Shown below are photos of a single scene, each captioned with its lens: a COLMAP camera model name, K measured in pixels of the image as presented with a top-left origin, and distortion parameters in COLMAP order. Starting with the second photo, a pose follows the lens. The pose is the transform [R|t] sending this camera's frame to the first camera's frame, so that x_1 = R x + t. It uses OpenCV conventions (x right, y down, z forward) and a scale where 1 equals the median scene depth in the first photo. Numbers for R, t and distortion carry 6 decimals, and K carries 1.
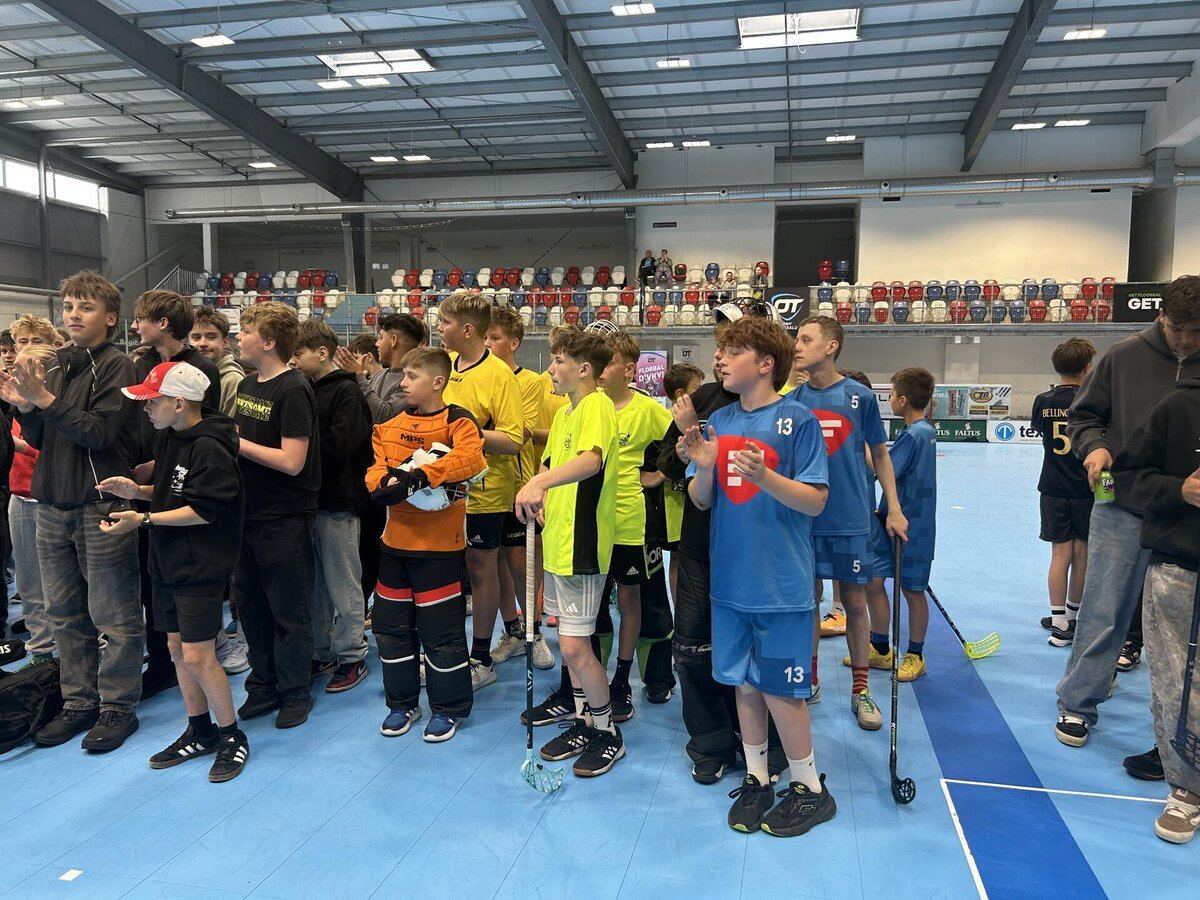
lens RADIAL K [[897.4, 0, 603.6], [0, 897.4, 453.9], [0, 0, 1]] dist [0.053525, -0.053262]
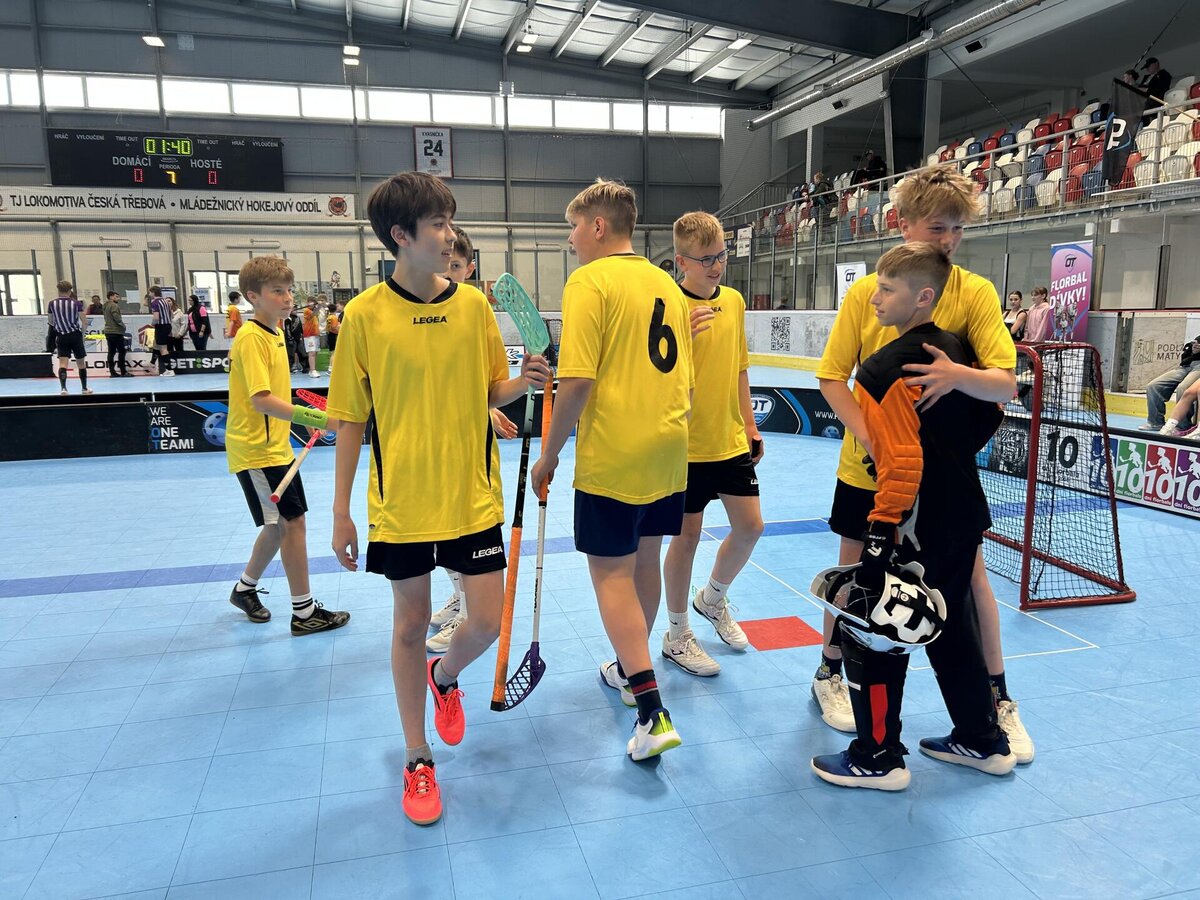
lens RADIAL K [[897.4, 0, 608.0], [0, 897.4, 453.7], [0, 0, 1]] dist [0.053525, -0.053262]
pose [[0.453615, 0.135363, -0.880857, 0.323582], [-0.068066, 0.990773, 0.117202, -0.041513], [0.888594, 0.006792, 0.458644, 0.518655]]
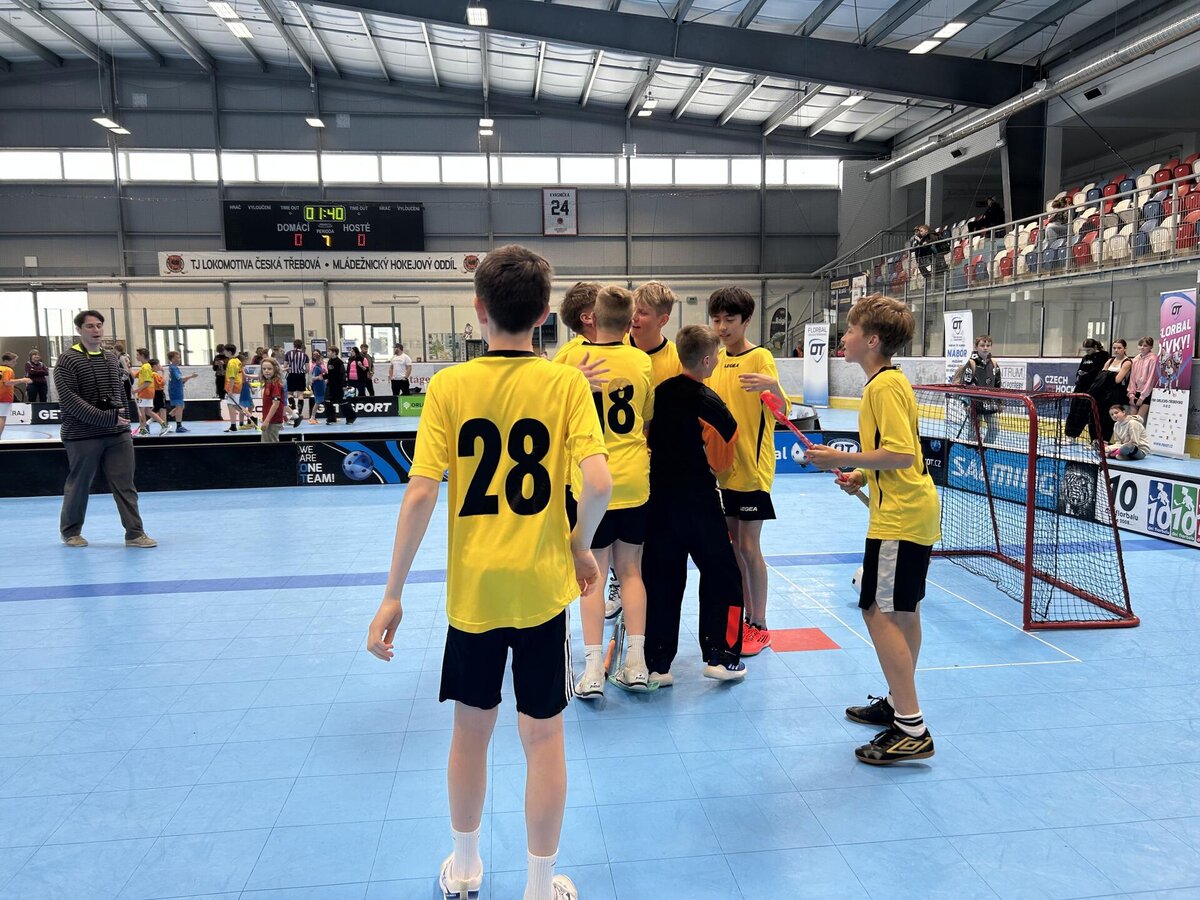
lens RADIAL K [[897.4, 0, 609.7], [0, 897.4, 453.3], [0, 0, 1]] dist [0.053525, -0.053262]
pose [[0.326102, 0.094372, -0.940612, 0.353625], [-0.068466, 0.994749, 0.076067, -0.042891], [0.942852, 0.039594, 0.330851, 0.519086]]
